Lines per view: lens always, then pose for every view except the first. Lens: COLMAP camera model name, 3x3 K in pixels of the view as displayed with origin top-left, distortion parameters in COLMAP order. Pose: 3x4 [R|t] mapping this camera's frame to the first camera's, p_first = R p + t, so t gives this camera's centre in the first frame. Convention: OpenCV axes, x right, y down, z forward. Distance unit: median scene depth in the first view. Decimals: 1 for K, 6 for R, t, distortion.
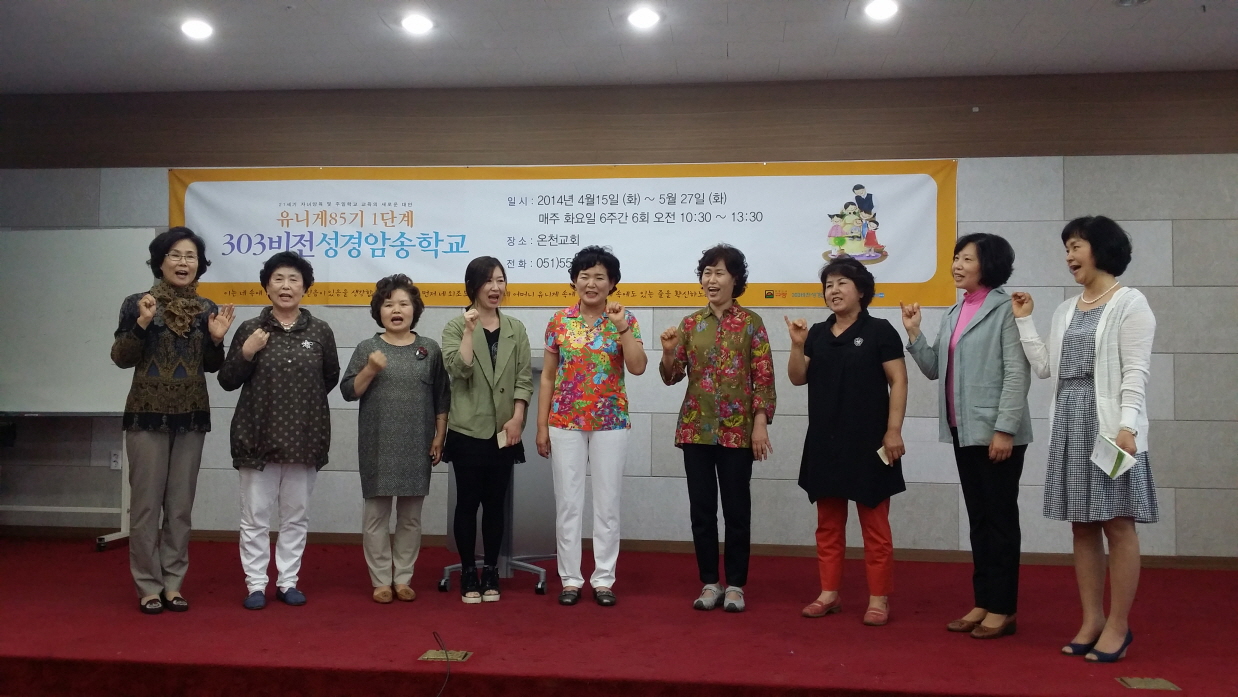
lens RADIAL K [[1115.0, 0, 607.4], [0, 1115.0, 342.9], [0, 0, 1]] dist [0.108802, -0.216261]
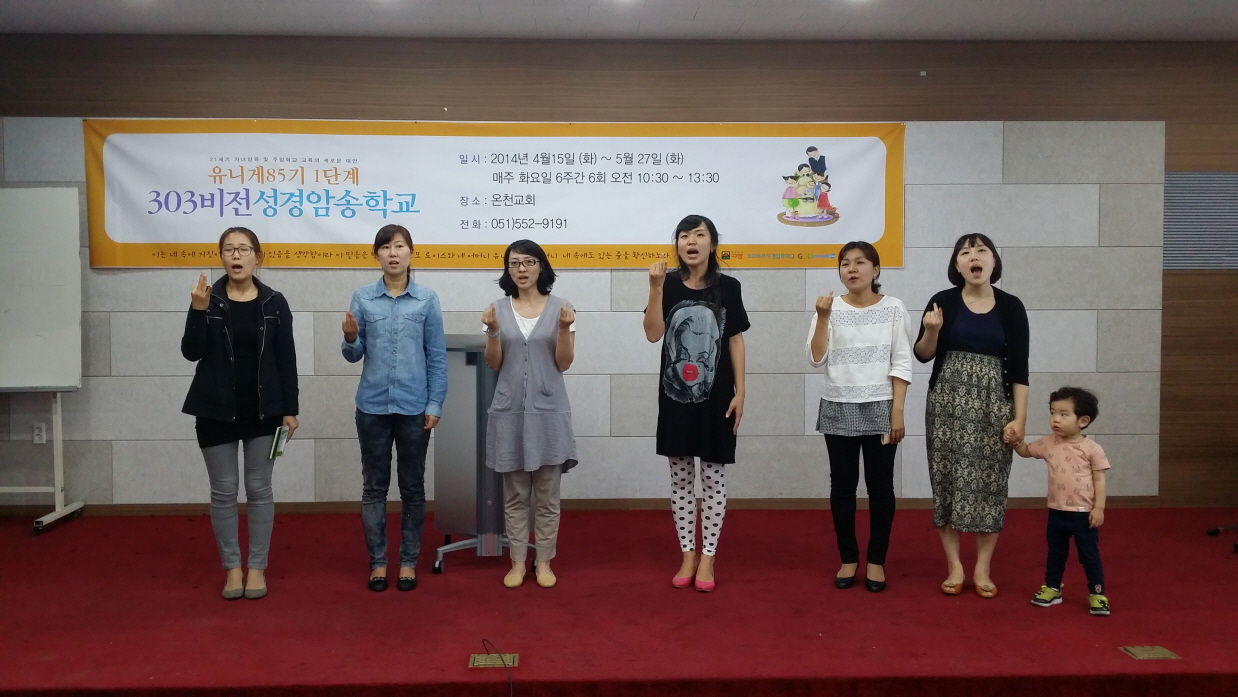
lens RADIAL K [[1115.0, 0, 623.6], [0, 1115.0, 346.3], [0, 0, 1]] dist [0.108802, -0.216261]
pose [[0.988865, -0.018929, 0.147609, -0.096463], [0.006099, 0.996199, 0.086890, -0.049336], [-0.148692, -0.085022, 0.985222, 0.009251]]
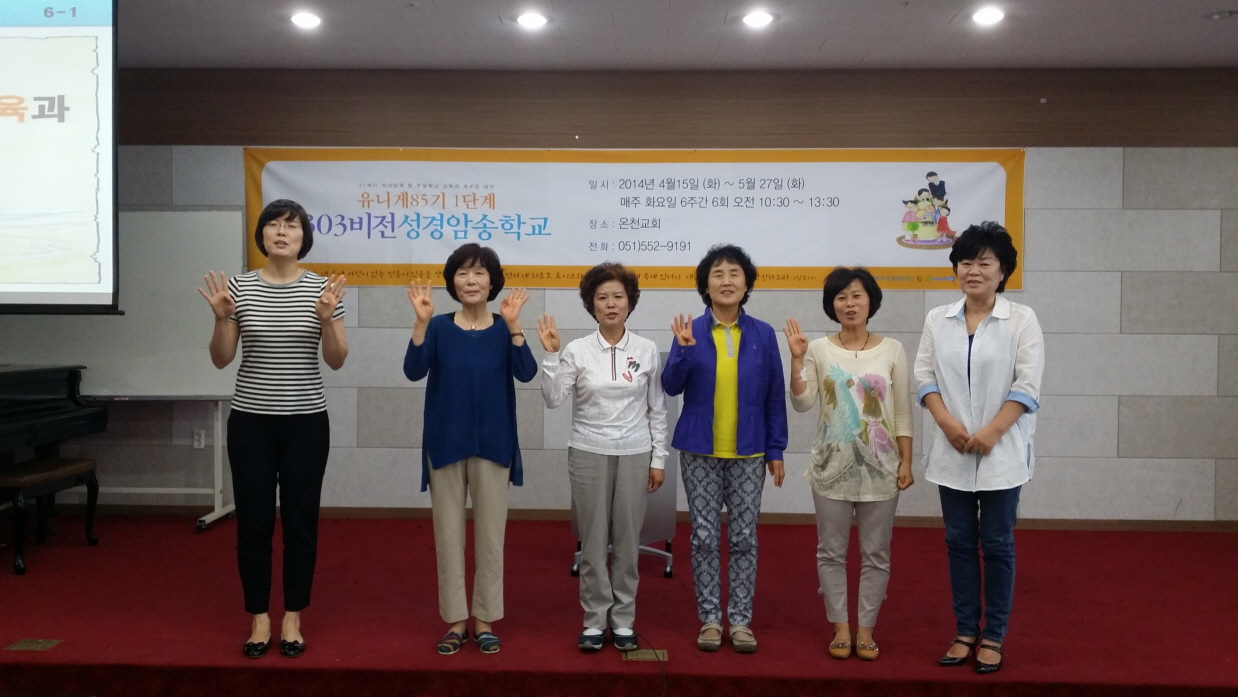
lens RADIAL K [[1115.0, 0, 623.2], [0, 1115.0, 348.4], [0, 0, 1]] dist [0.108802, -0.216261]
pose [[0.997175, -0.005224, 0.074929, -0.137826], [-0.000004, 0.997575, 0.069606, -0.049493], [-0.075111, -0.069410, 0.994757, -0.026527]]
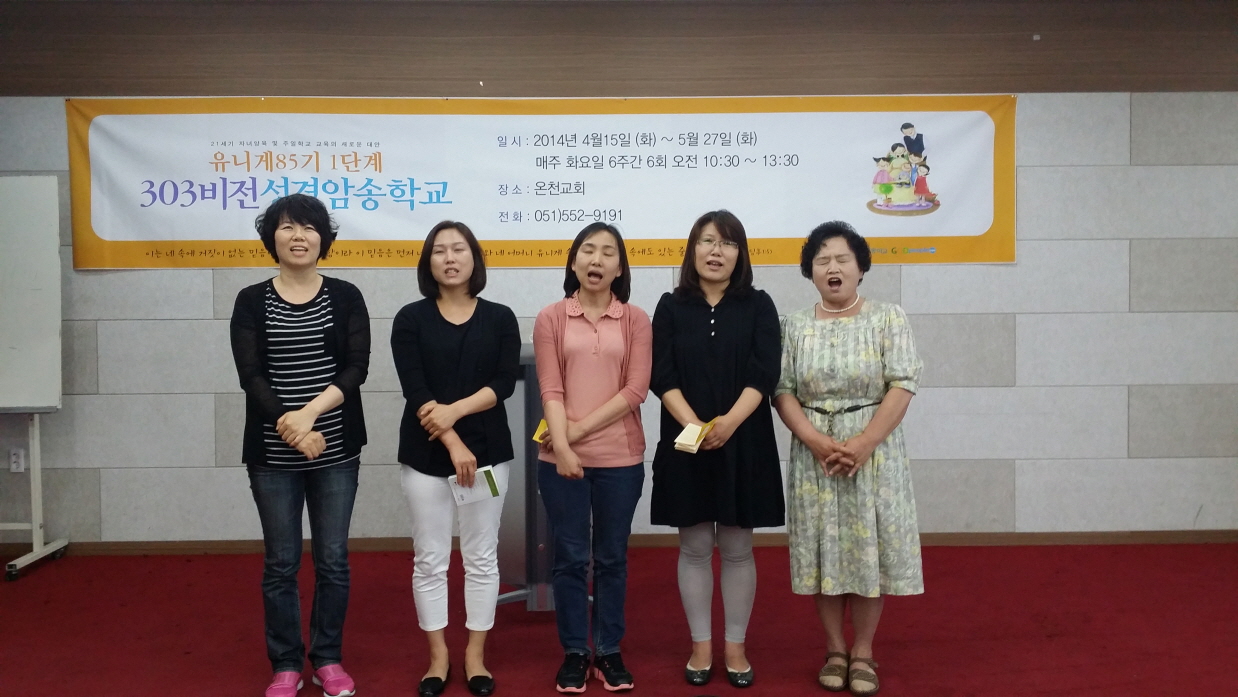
lens RADIAL K [[1115.0, 0, 622.8], [0, 1115.0, 358.5], [0, 0, 1]] dist [0.108802, -0.216261]
pose [[0.991137, -0.023259, 0.130790, -0.111614], [0.013018, 0.996820, 0.078619, -0.029741], [-0.132202, -0.076220, 0.988288, 0.148851]]
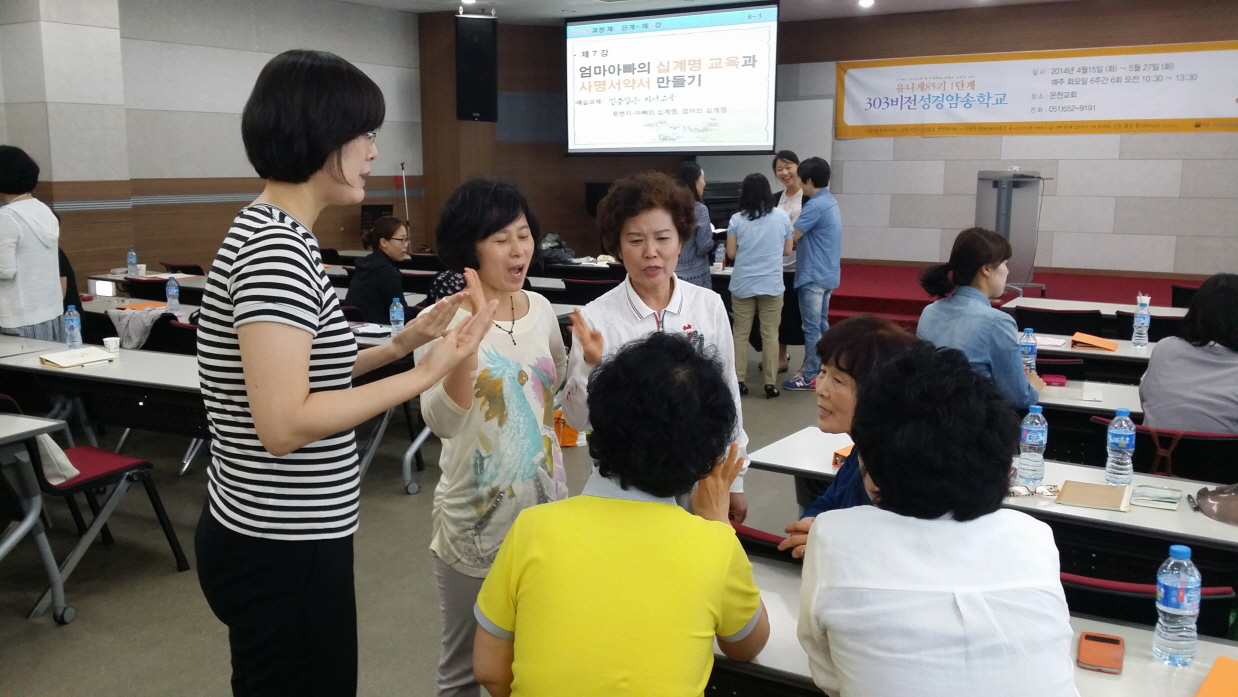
lens RADIAL K [[1115.0, 0, 611.0], [0, 1115.0, 352.6], [0, 0, 1]] dist [0.108802, -0.216261]
pose [[0.905541, 0.056756, -0.420445, 0.079624], [0.044801, 0.972678, 0.227793, -0.134689], [0.421886, -0.225112, 0.878258, -0.911067]]
